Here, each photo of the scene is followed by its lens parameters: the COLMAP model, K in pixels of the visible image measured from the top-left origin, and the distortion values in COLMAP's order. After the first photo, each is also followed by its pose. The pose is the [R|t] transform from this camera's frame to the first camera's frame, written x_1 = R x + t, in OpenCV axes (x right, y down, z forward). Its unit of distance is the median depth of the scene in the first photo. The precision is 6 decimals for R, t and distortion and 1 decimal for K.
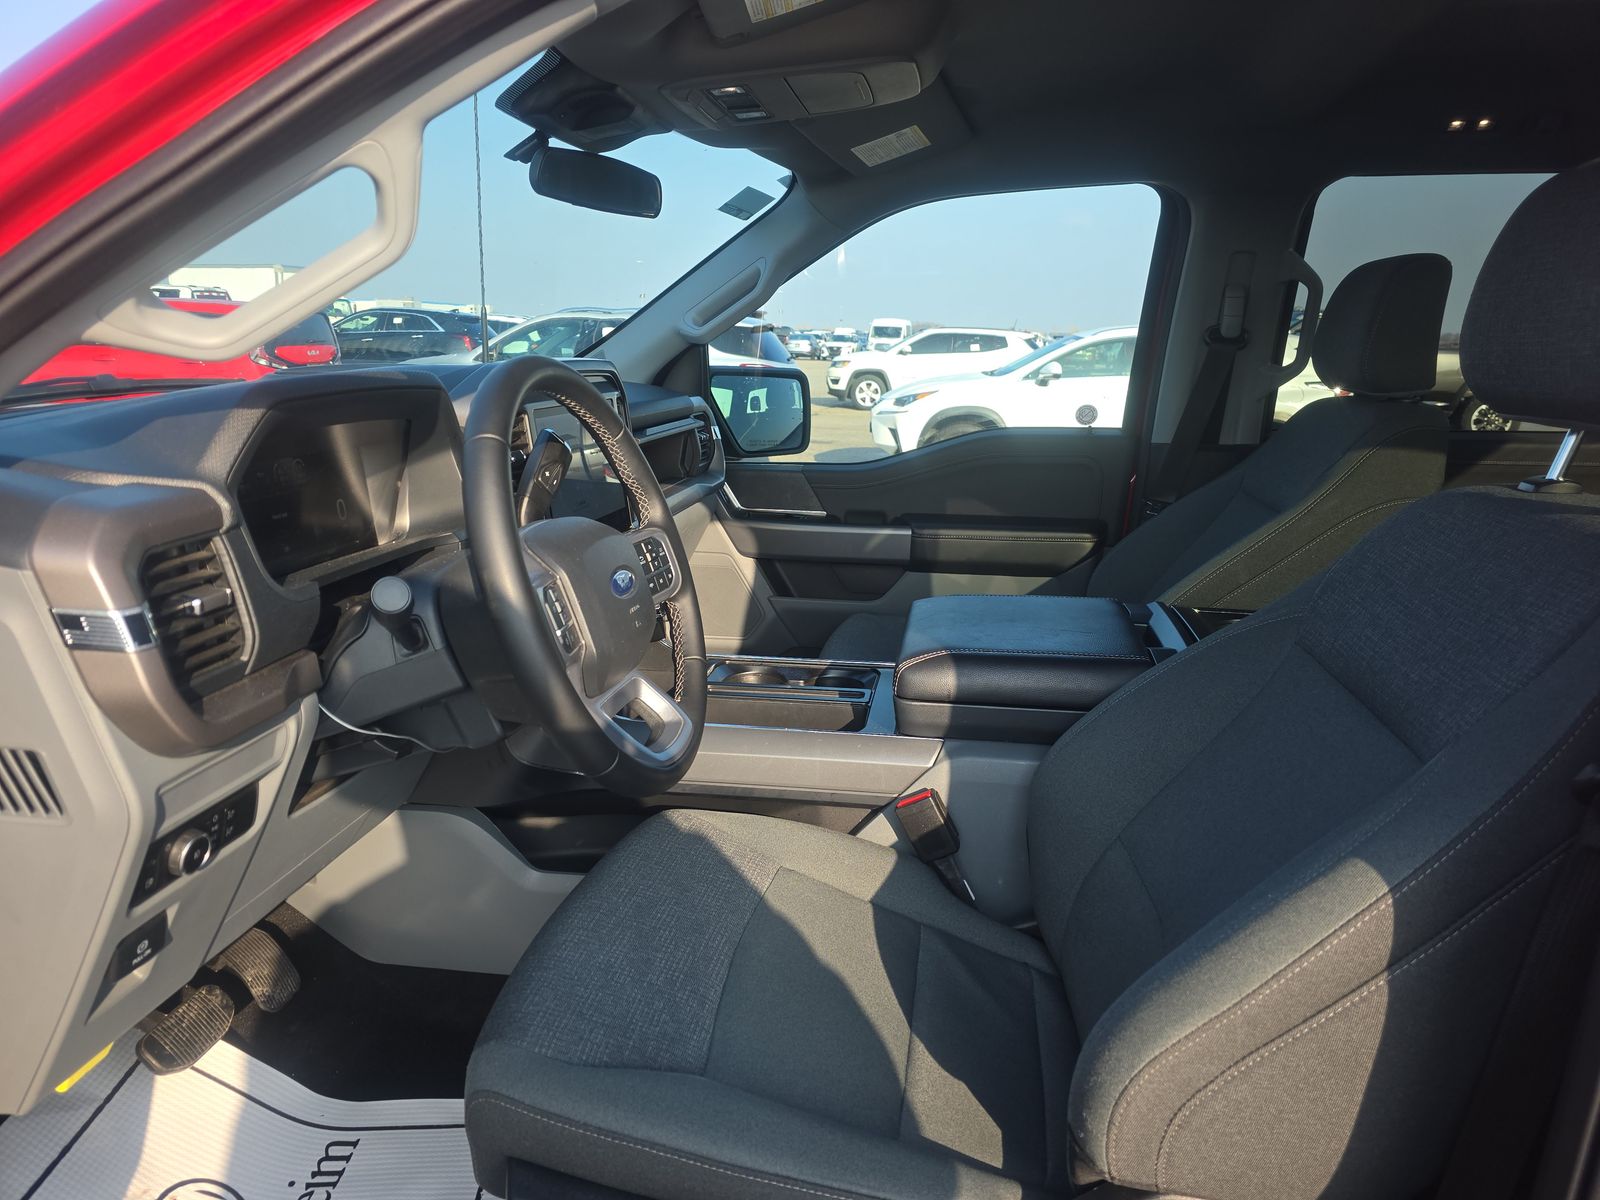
lens RADIAL K [[1077.8, 0, 798.8], [0, 1077.8, 614.4], [0, 0, 1]] dist [0.066025, -0.059550]
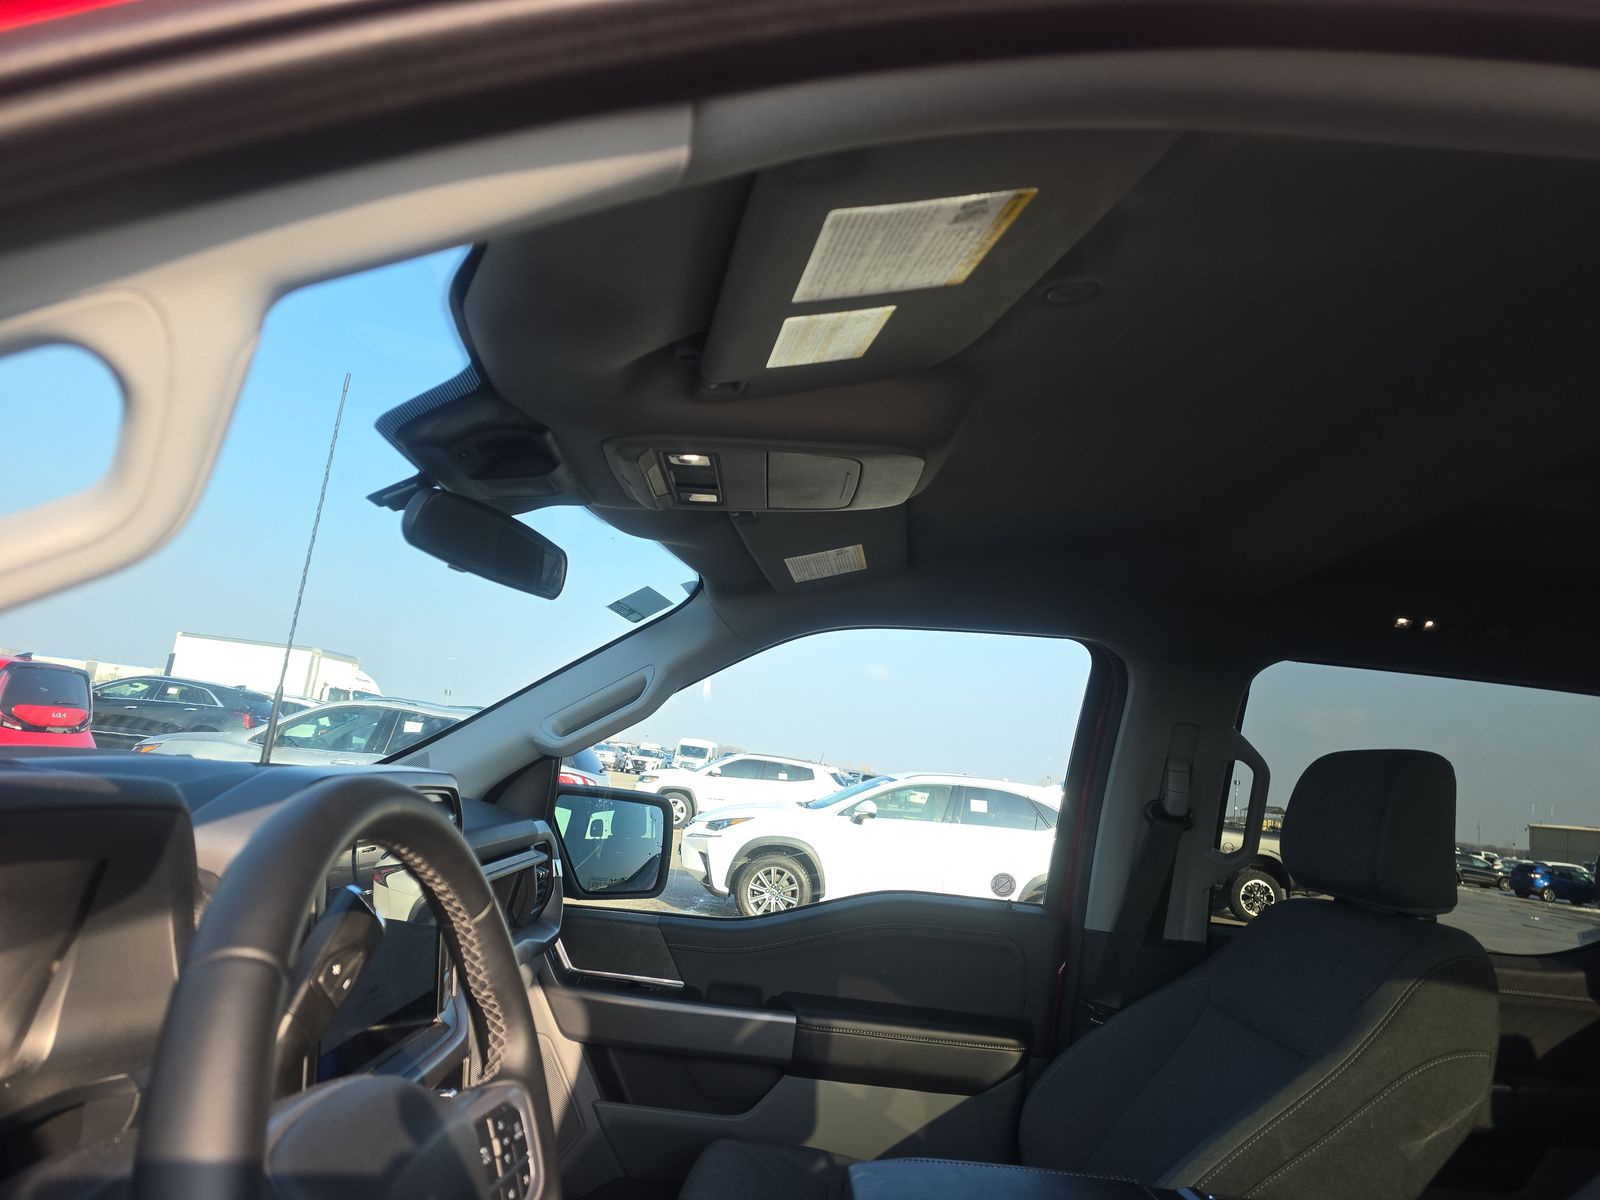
lens RADIAL K [[1077.8, 0, 801.8], [0, 1077.8, 600.6], [0, 0, 1]] dist [0.066025, -0.059550]
pose [[0.978567, 0.124957, 0.163686, -0.057091], [-0.052328, 0.919656, -0.389224, -0.050574], [-0.199171, 0.372317, 0.906483, 0.181467]]
